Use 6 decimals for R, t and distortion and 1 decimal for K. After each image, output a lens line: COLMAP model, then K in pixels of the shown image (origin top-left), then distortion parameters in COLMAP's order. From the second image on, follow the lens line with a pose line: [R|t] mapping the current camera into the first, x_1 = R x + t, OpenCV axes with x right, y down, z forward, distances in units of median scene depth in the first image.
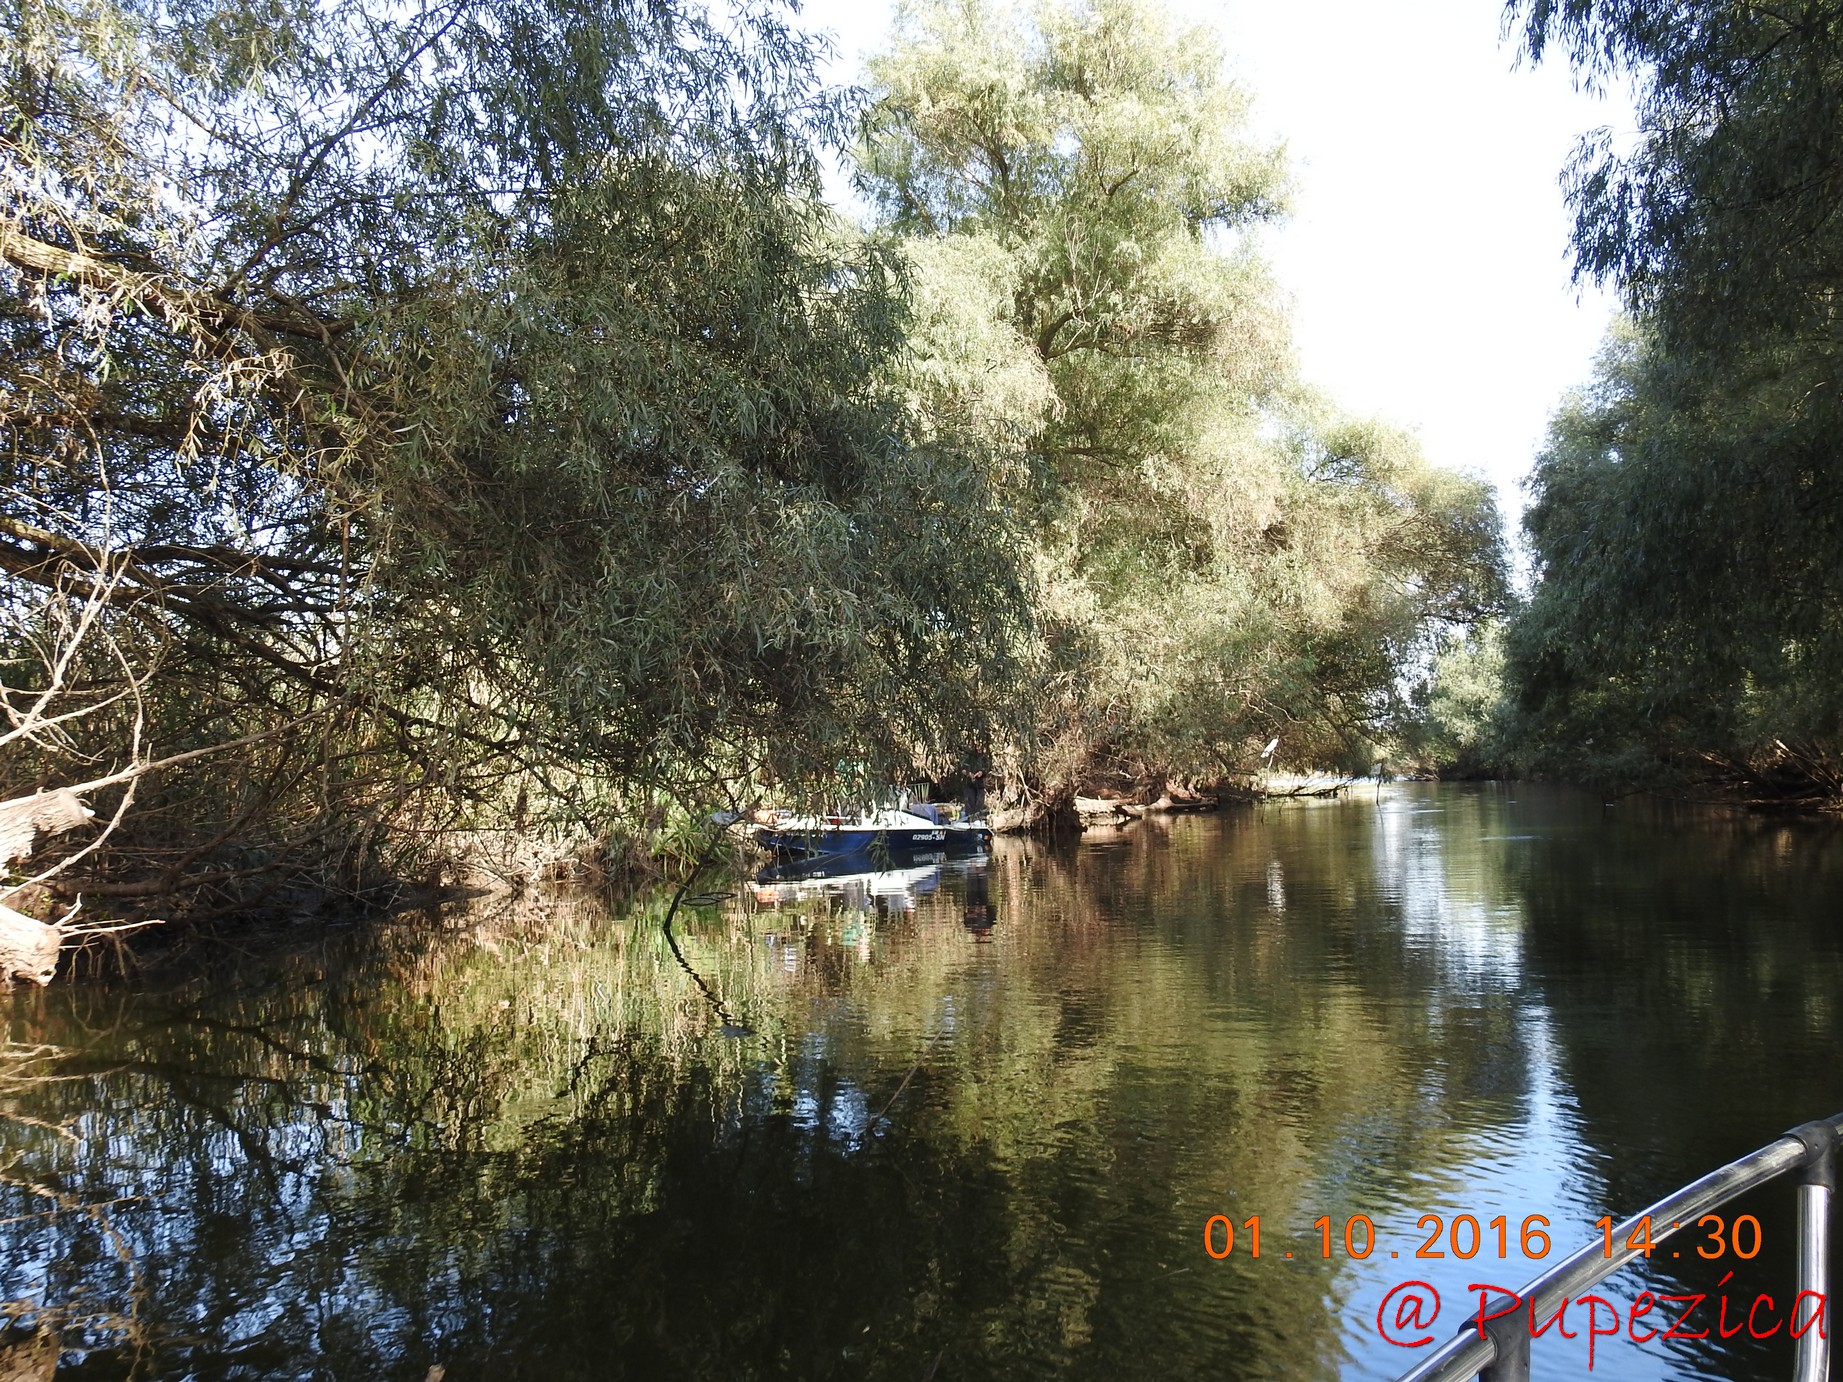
lens RADIAL K [[1829.1, 0, 921.5], [0, 1829.1, 691.0], [0, 0, 1]] dist [0.093806, -0.000540]
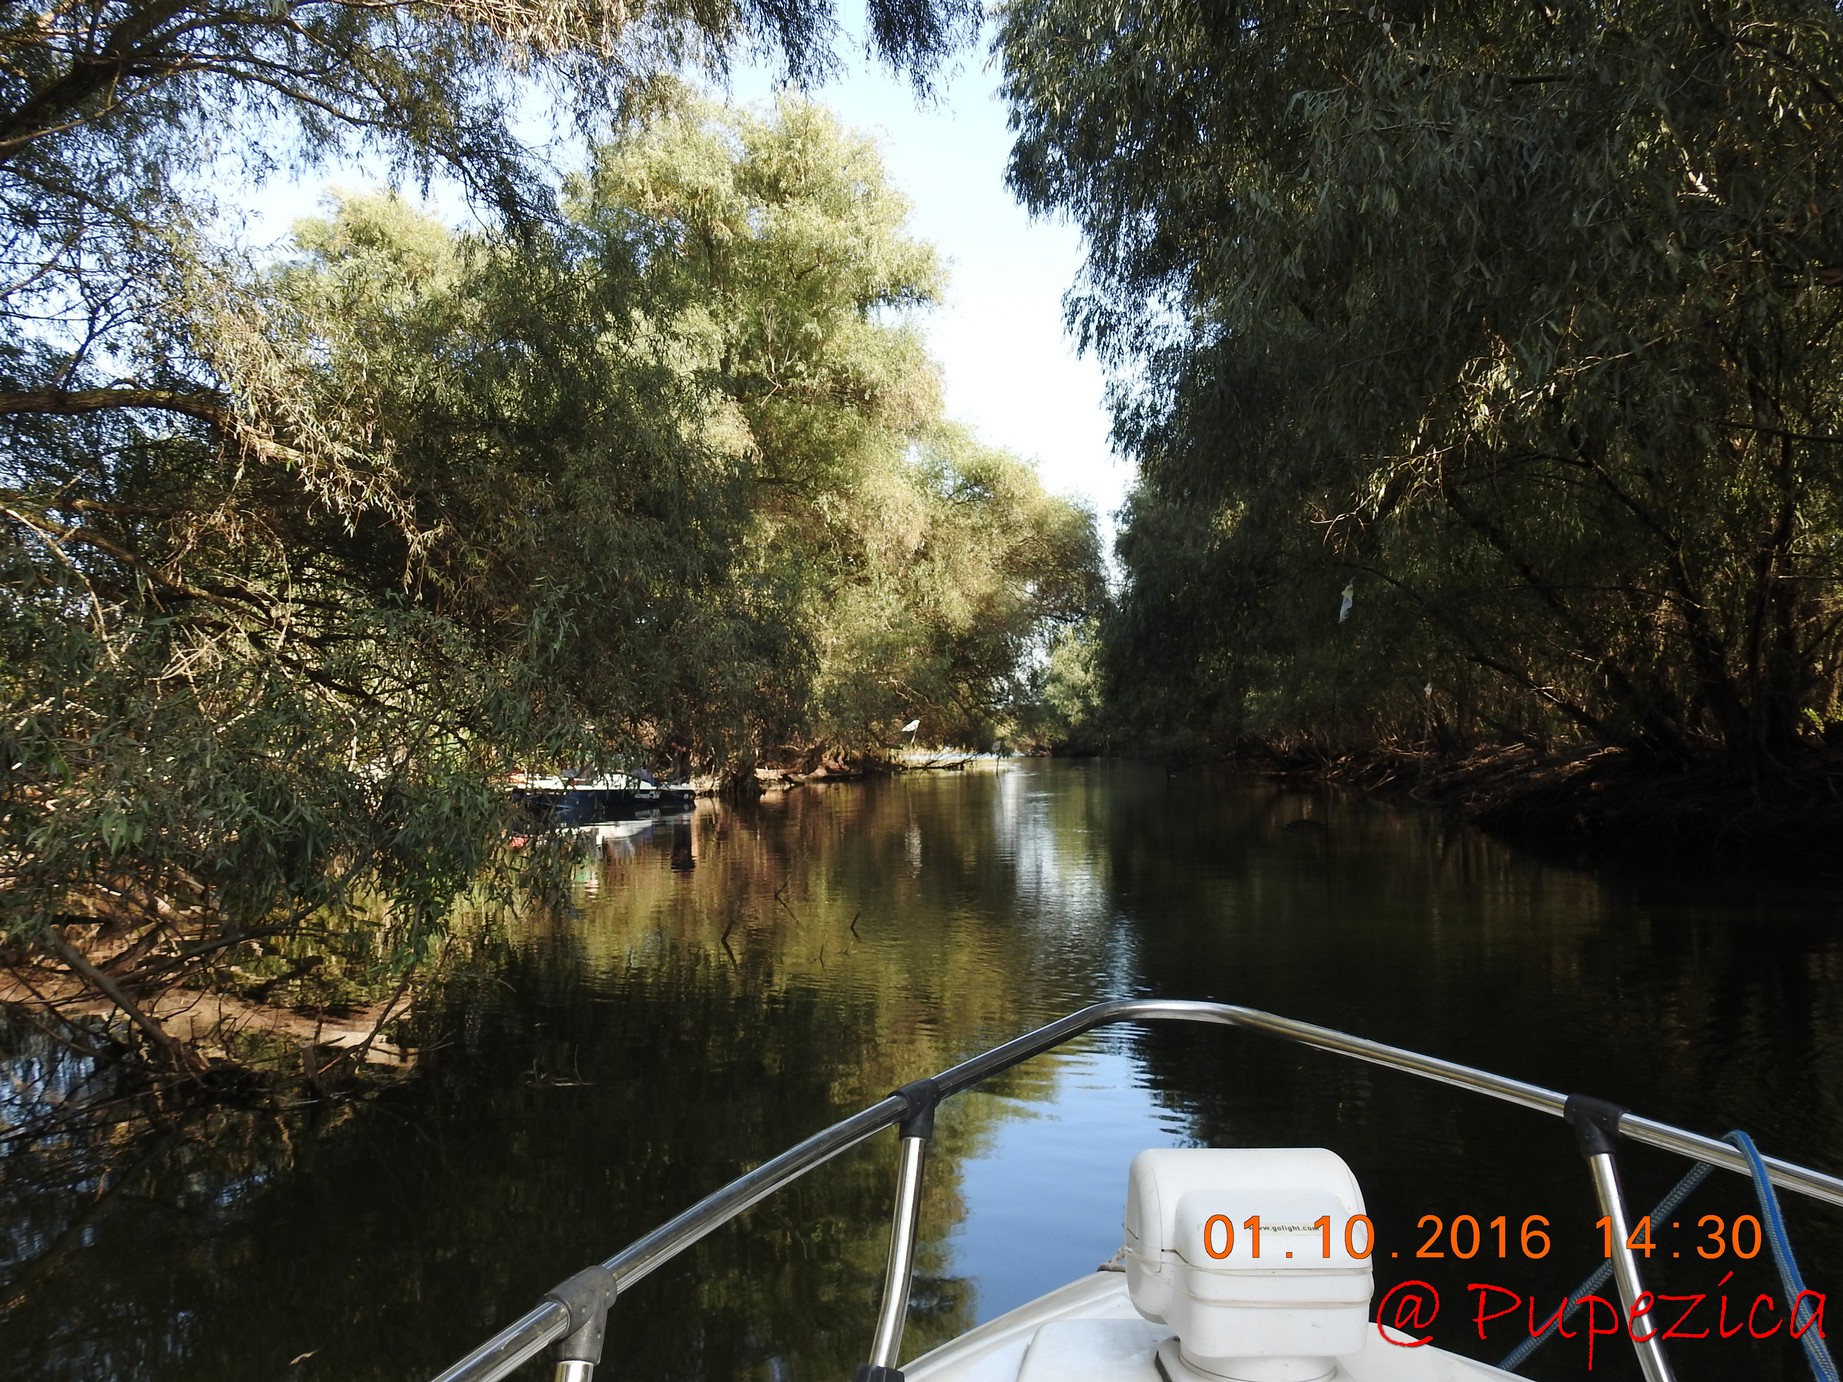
lens RADIAL K [[1829.1, 0, 921.5], [0, 1829.1, 691.0], [0, 0, 1]] dist [0.093806, -0.000540]
pose [[0.980026, 0.018001, 0.198054, -0.040165], [-0.020792, 0.999712, 0.012024, -0.006895], [-0.197781, -0.015901, 0.980117, -0.168578]]
